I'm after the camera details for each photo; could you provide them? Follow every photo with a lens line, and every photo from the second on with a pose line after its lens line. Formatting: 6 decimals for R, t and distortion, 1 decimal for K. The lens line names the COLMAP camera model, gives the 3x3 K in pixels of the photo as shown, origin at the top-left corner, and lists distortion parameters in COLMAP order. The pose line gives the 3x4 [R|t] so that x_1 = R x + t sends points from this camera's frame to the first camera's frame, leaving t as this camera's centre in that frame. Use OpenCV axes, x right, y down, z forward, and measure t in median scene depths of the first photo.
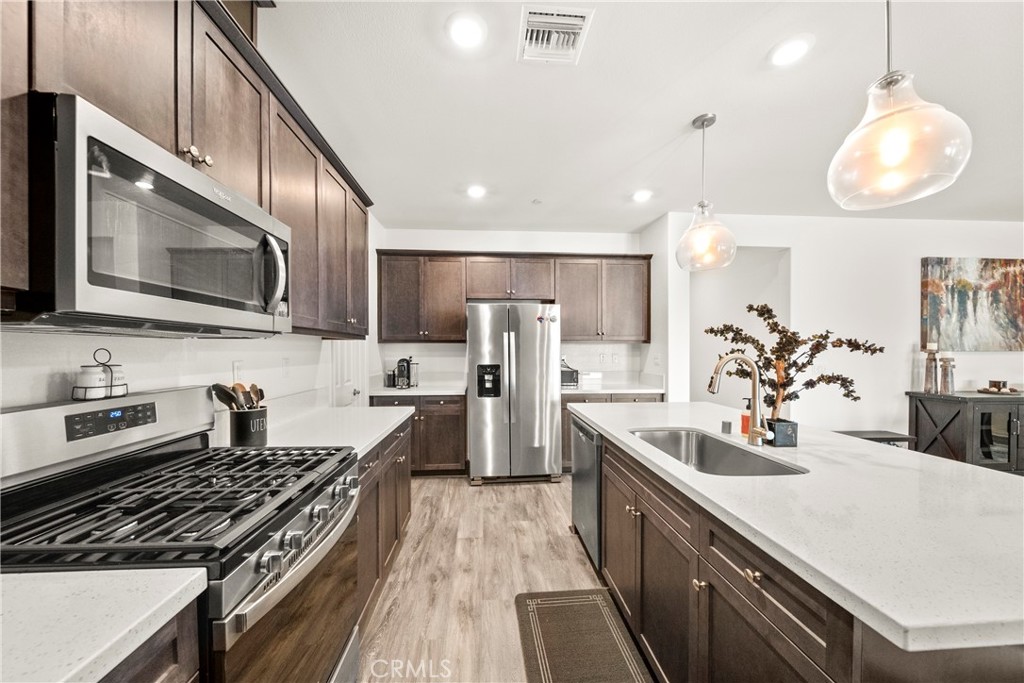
lens RADIAL K [[364.1, 0, 509.3], [0, 364.1, 352.9], [0, 0, 1]] dist [-0.002478, -0.000292]
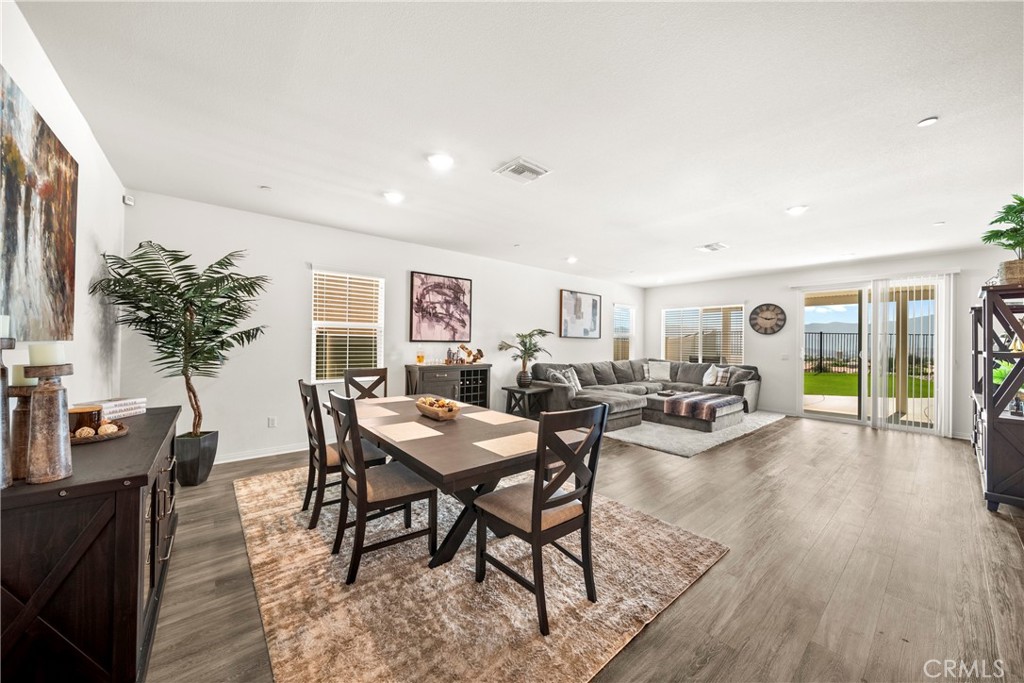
lens RADIAL K [[364.2, 0, 512.1], [0, 364.2, 338.7], [0, 0, 1]] dist [-0.001052, -0.000290]
pose [[-0.583019, -0.002036, 0.812456, 0.667396], [-0.006055, 0.999980, -0.001839, -0.012971], [-0.812436, -0.005991, -0.583020, 0.805252]]
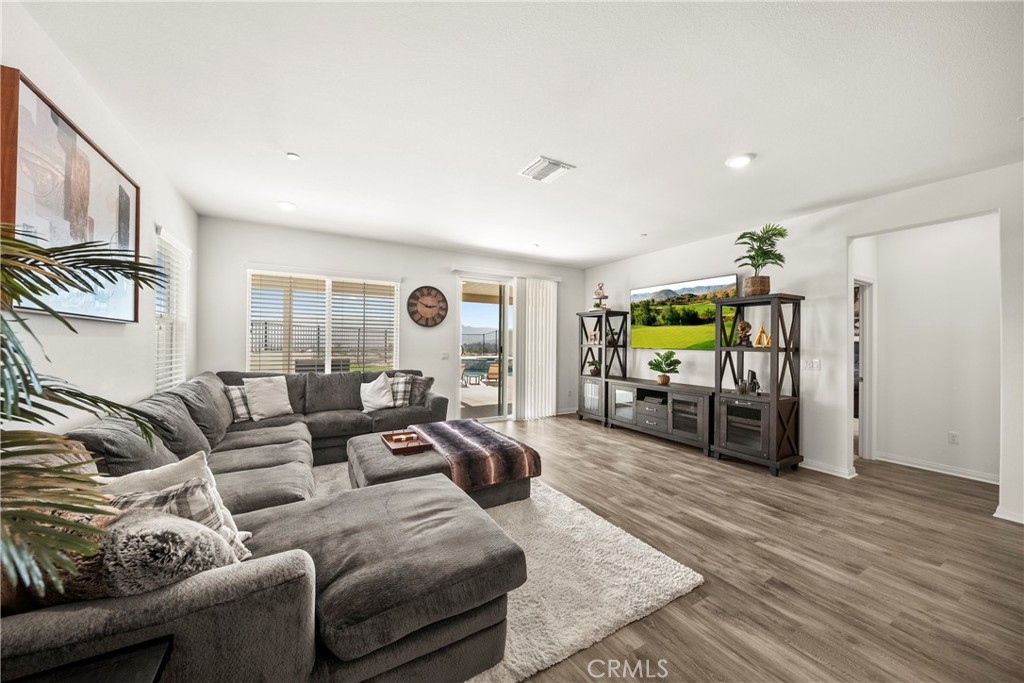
lens RADIAL K [[362.8, 0, 512.0], [0, 362.8, 344.1], [0, 0, 1]] dist [-0.001424, -0.000195]
pose [[-0.897331, -0.006885, -0.441304, 1.711366], [-0.014115, 0.999815, 0.013100, -0.002864], [0.441132, 0.017984, -0.897262, 0.084319]]
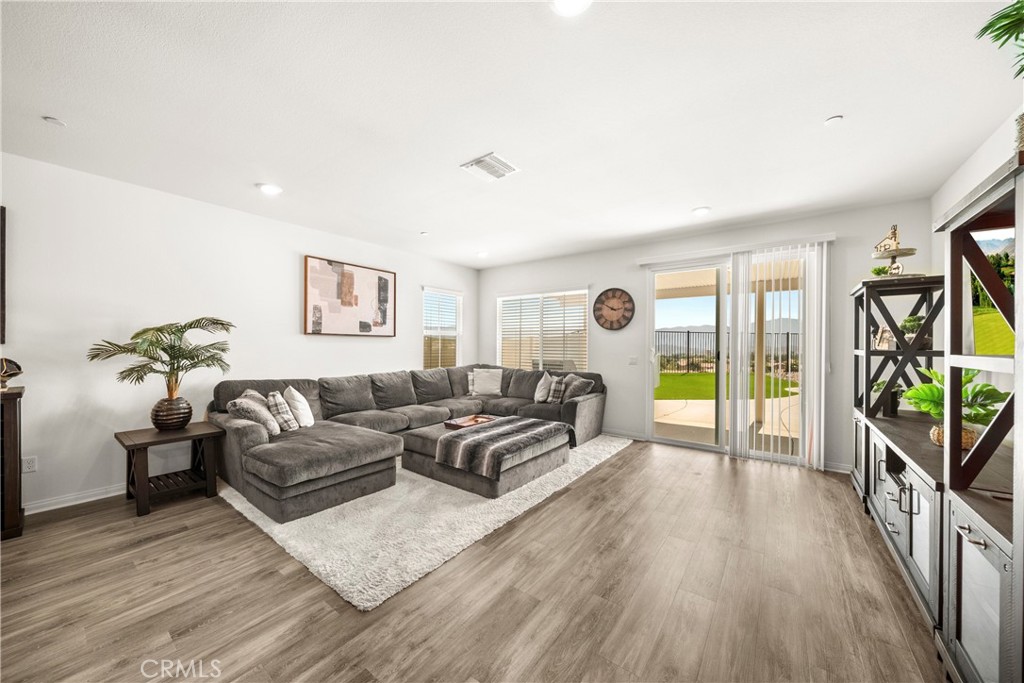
lens RADIAL K [[362.8, 0, 512.0], [0, 362.8, 344.1], [0, 0, 1]] dist [-0.001424, -0.000195]
pose [[-0.755986, -0.004932, 0.654569, 0.807983], [0.000175, 0.999970, 0.007736, -0.003857], [-0.654587, 0.005963, -0.755963, -0.028528]]
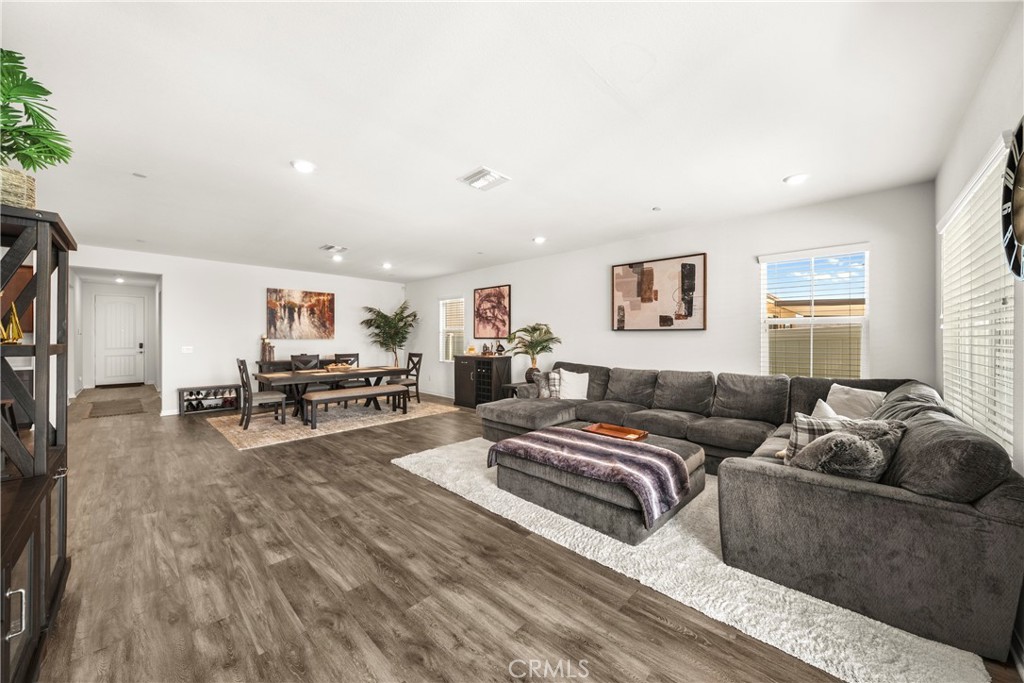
lens RADIAL K [[364.2, 0, 512.1], [0, 364.2, 338.7], [0, 0, 1]] dist [-0.001052, -0.000290]
pose [[0.741401, -0.000085, 0.671062, 0.824529], [0.004701, 0.999976, -0.005067, 0.008629], [-0.671046, 0.006912, 0.741383, -1.195524]]
